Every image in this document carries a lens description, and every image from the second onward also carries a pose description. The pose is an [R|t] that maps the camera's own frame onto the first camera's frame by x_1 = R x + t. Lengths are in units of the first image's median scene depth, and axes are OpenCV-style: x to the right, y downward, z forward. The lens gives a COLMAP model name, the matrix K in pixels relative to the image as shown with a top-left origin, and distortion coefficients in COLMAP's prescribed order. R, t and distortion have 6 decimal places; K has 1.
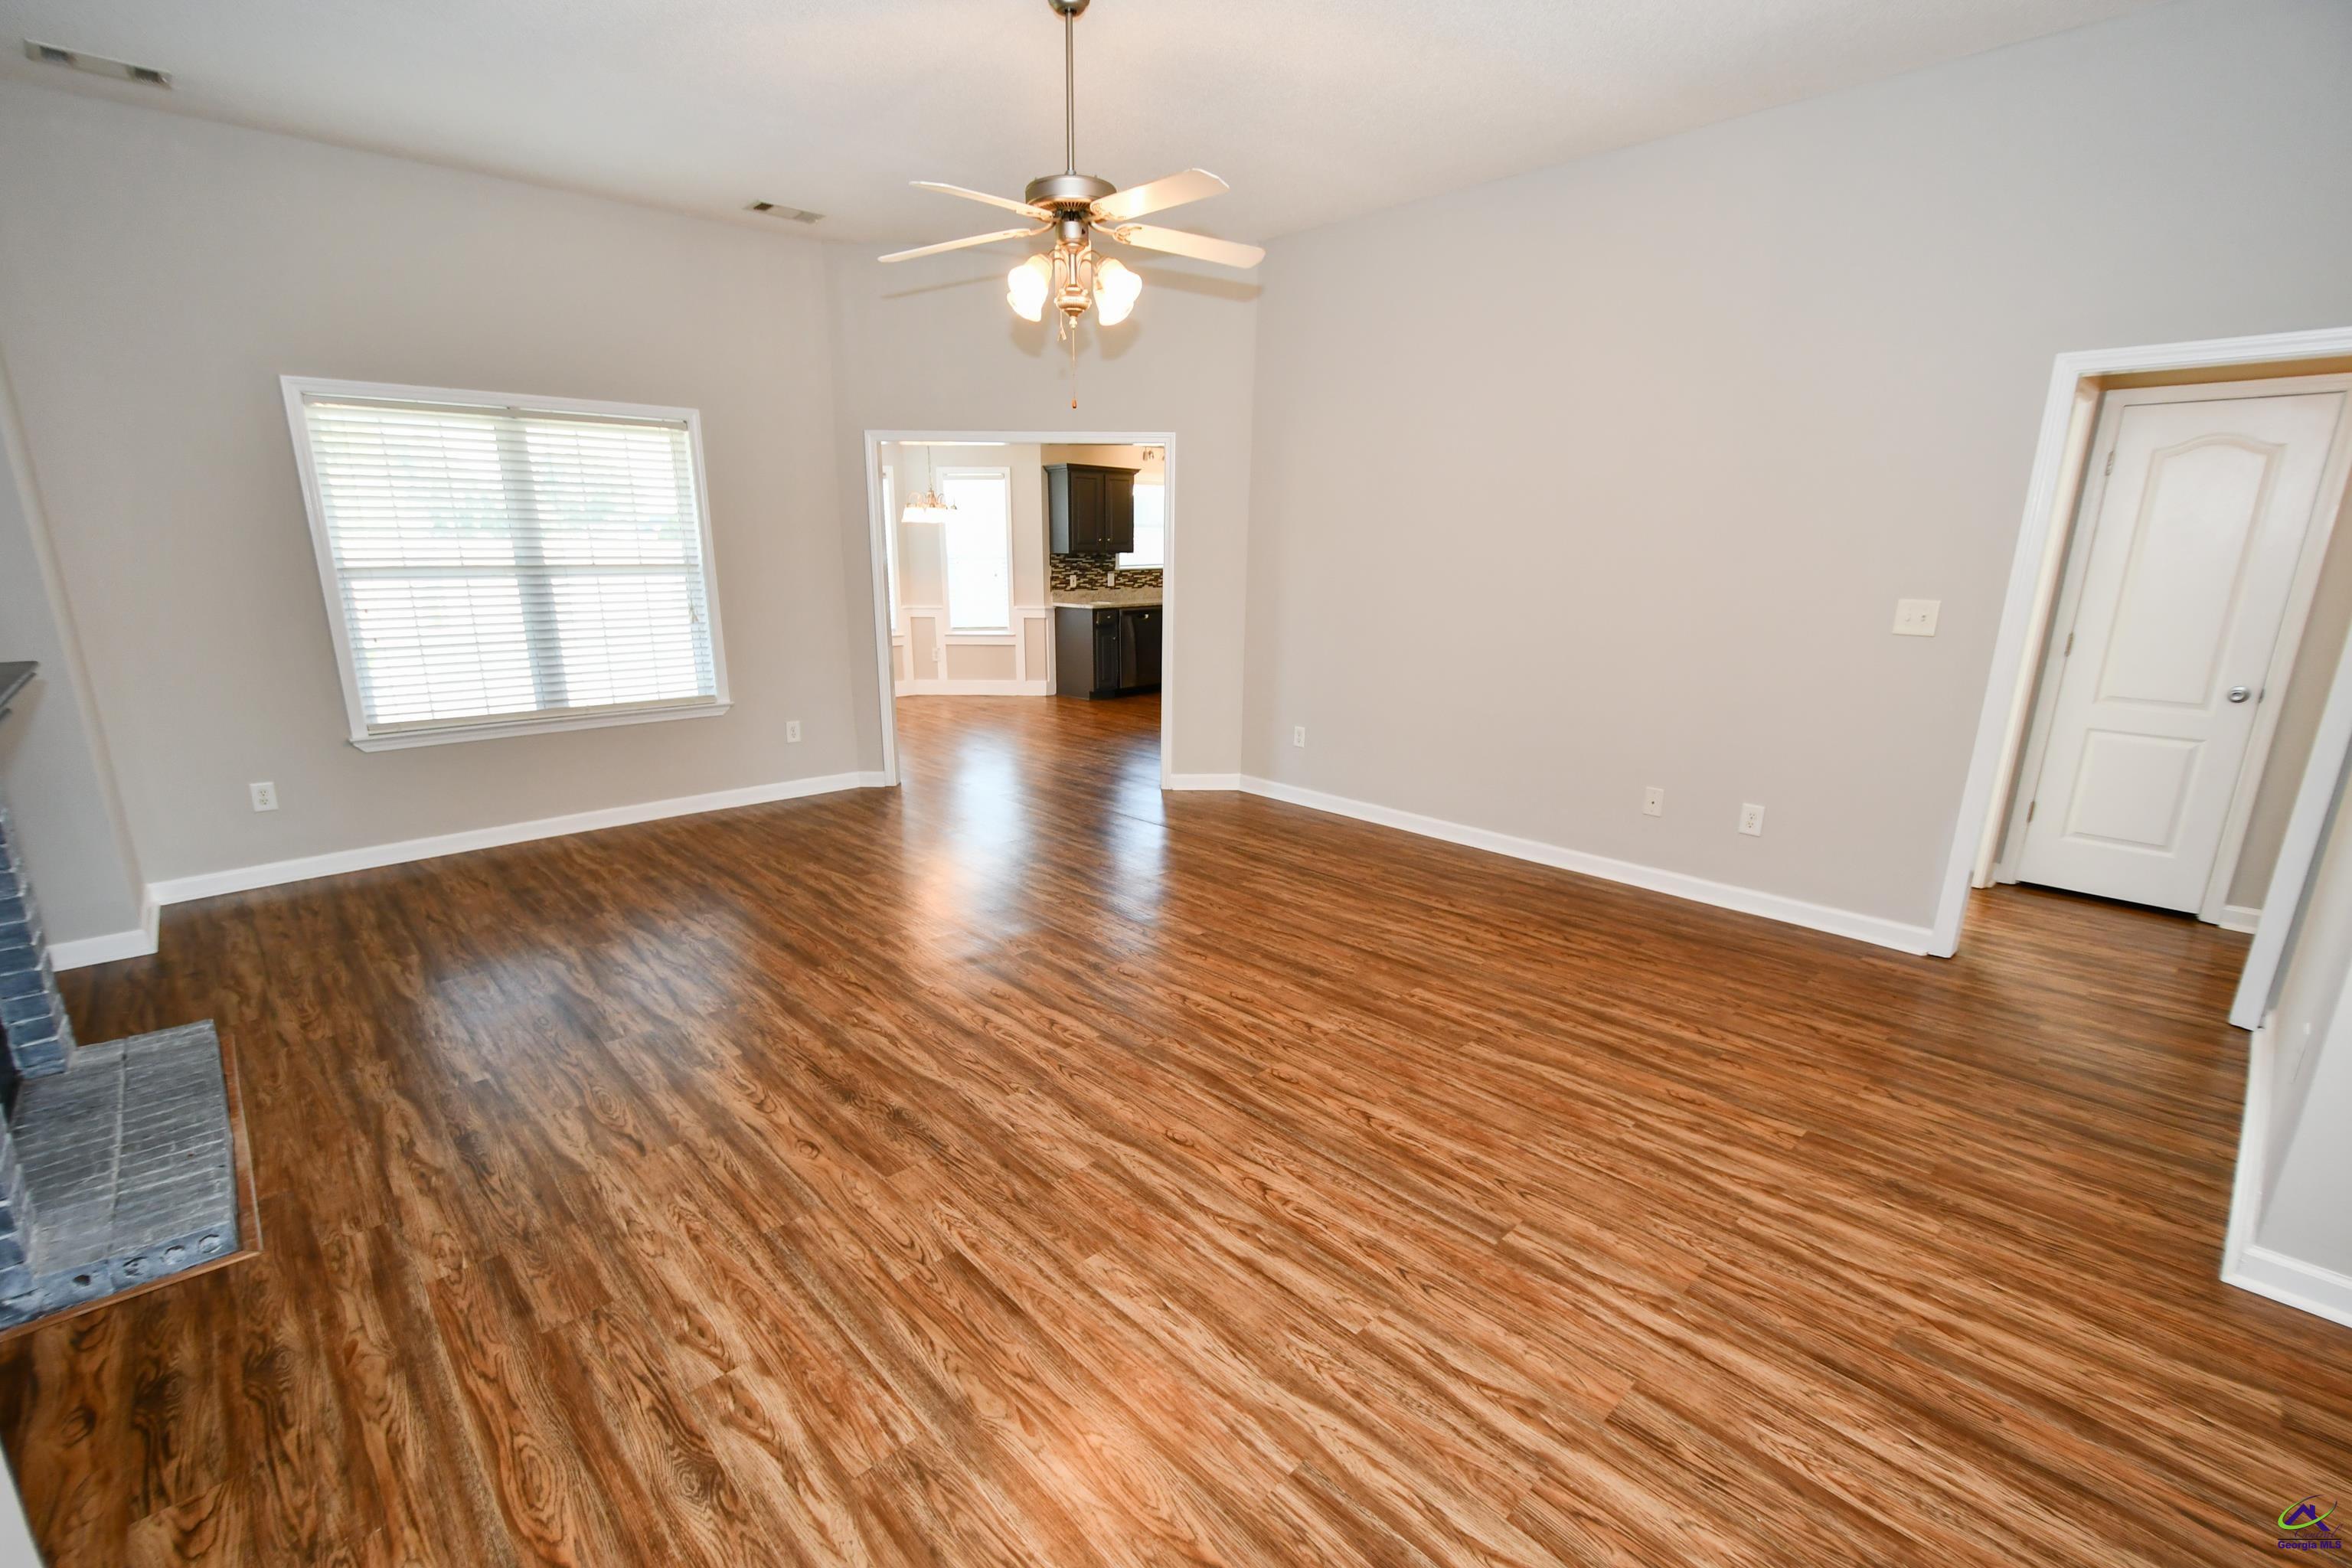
lens RADIAL K [[1039.0, 0, 1145.3], [0, 1039.0, 815.9], [0, 0, 1]] dist [0.008848, -0.007629]
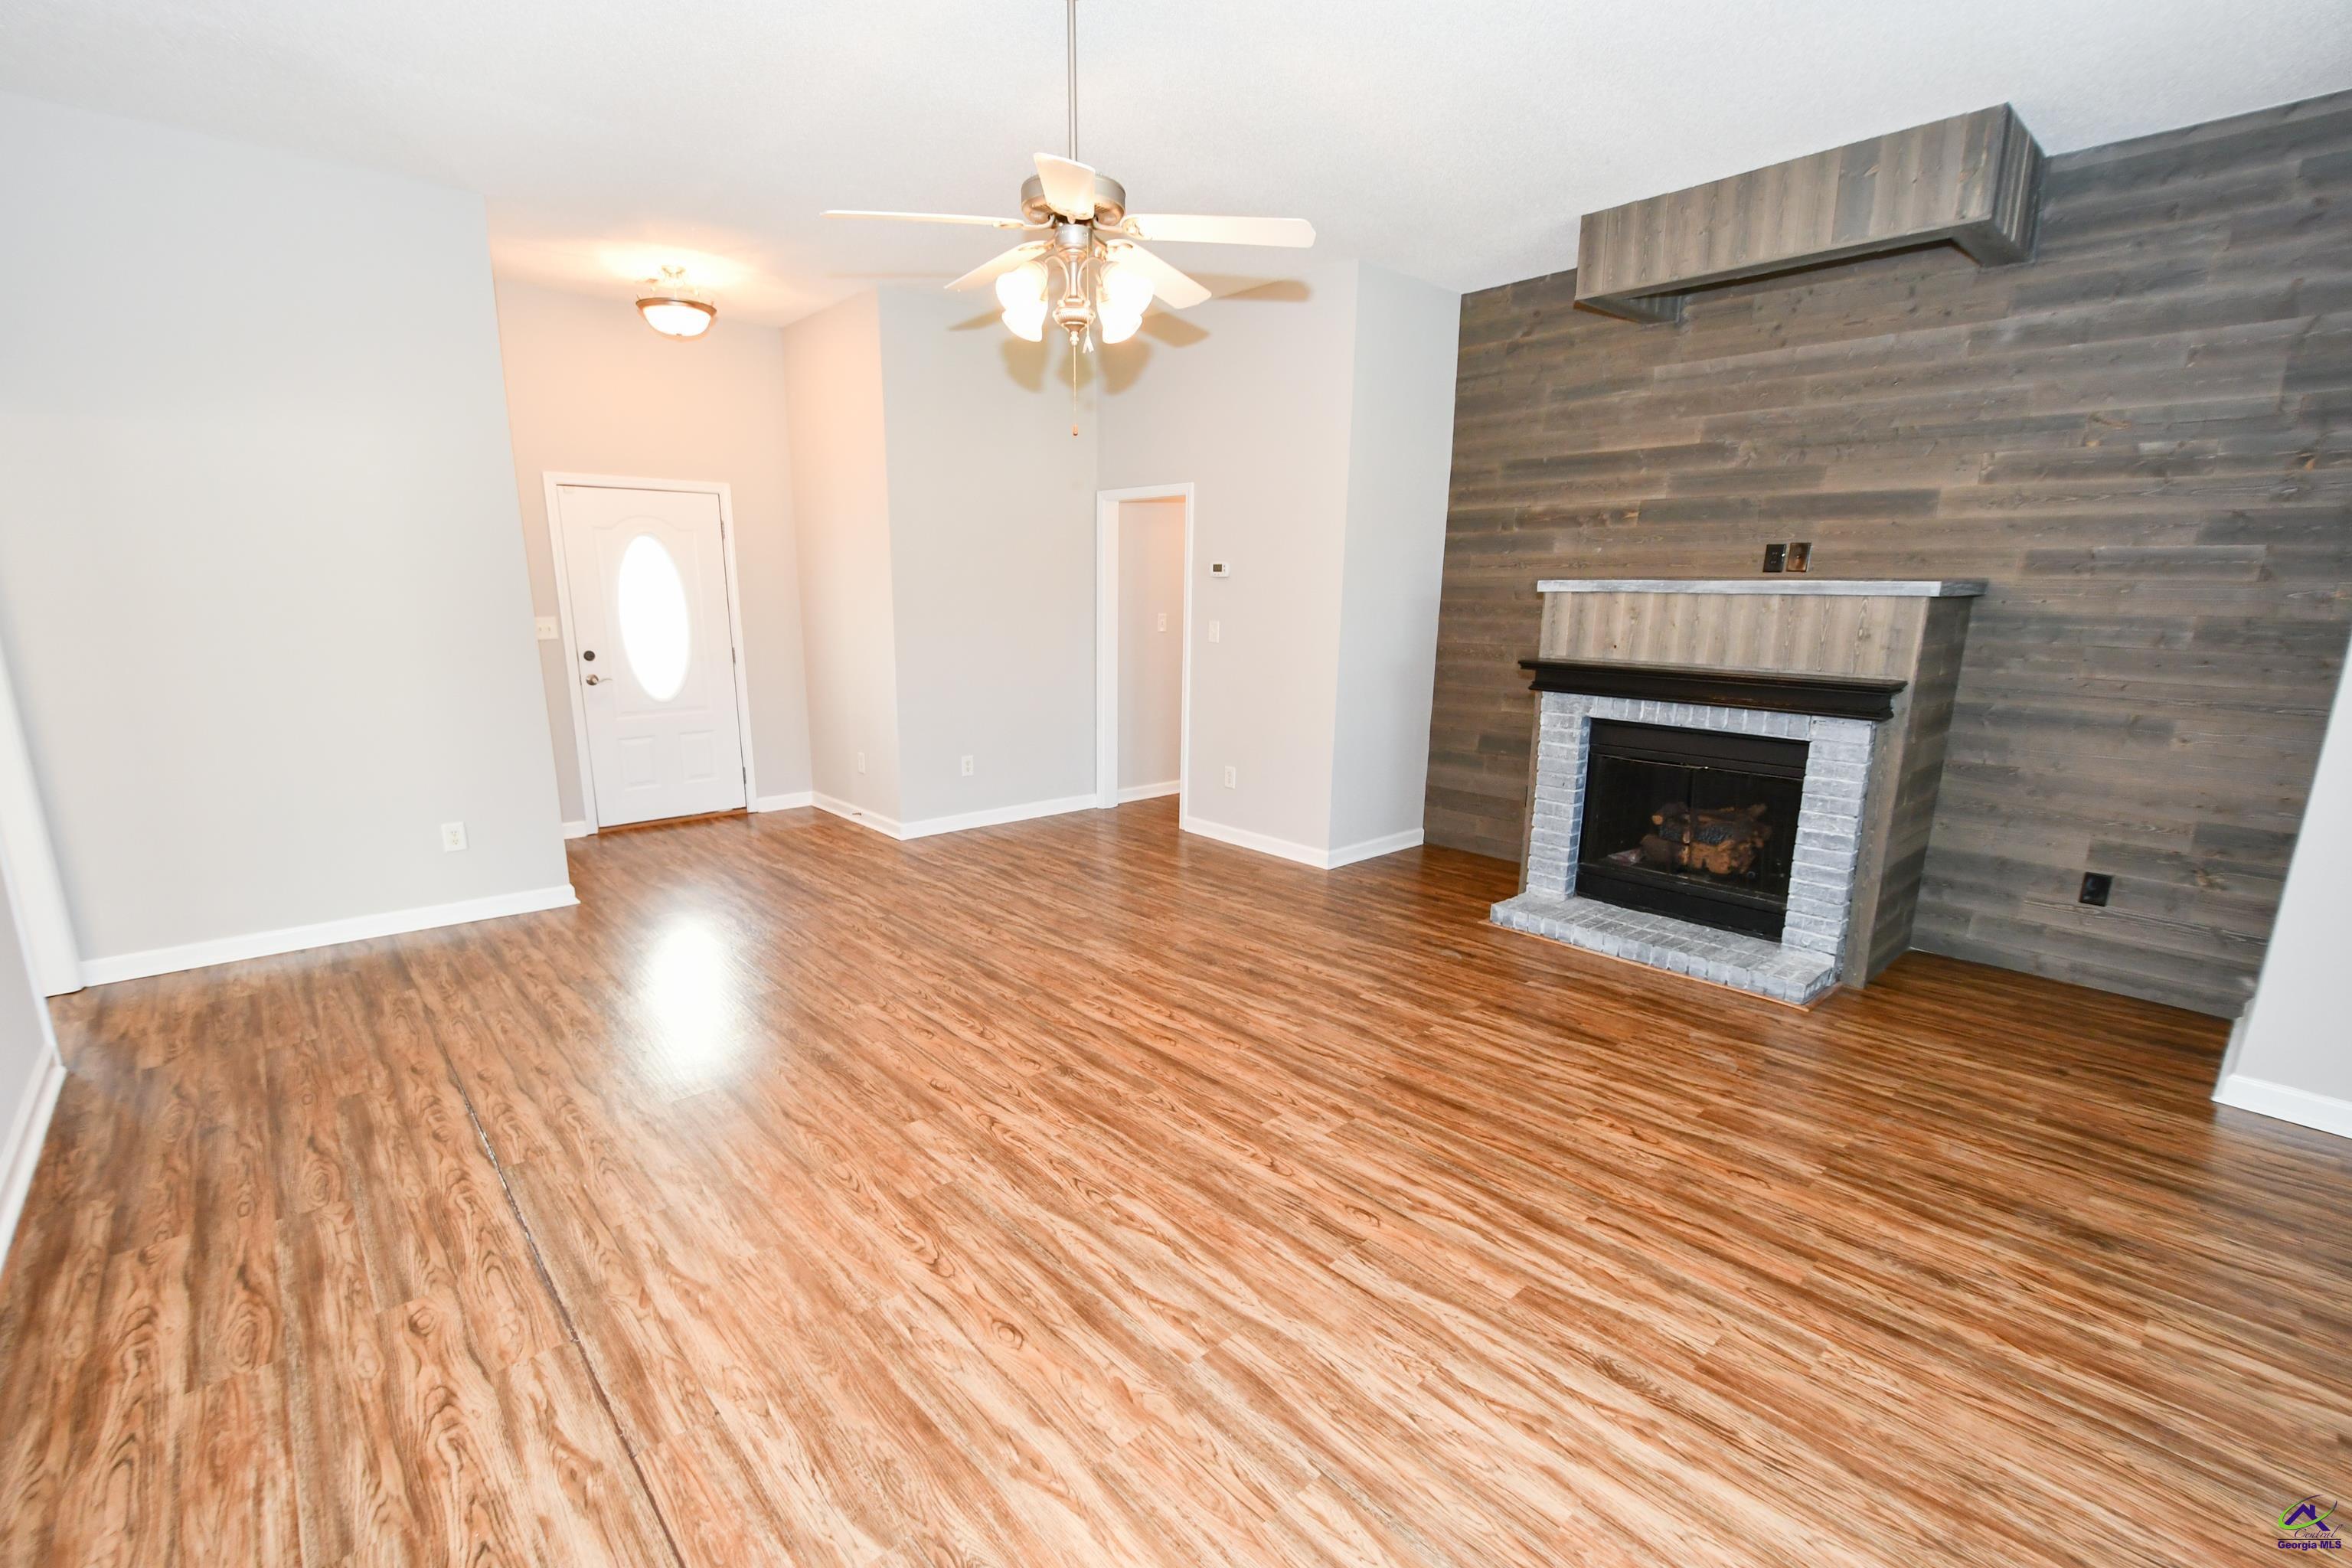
lens RADIAL K [[1022.8, 0, 1147.6], [0, 1022.8, 820.9], [0, 0, 1]] dist [0.007975, -0.007861]
pose [[-0.999694, -0.017706, 0.017249, -0.160820], [-0.007448, 0.881134, 0.472808, -0.560912], [-0.023570, 0.472535, -0.880997, 2.089931]]
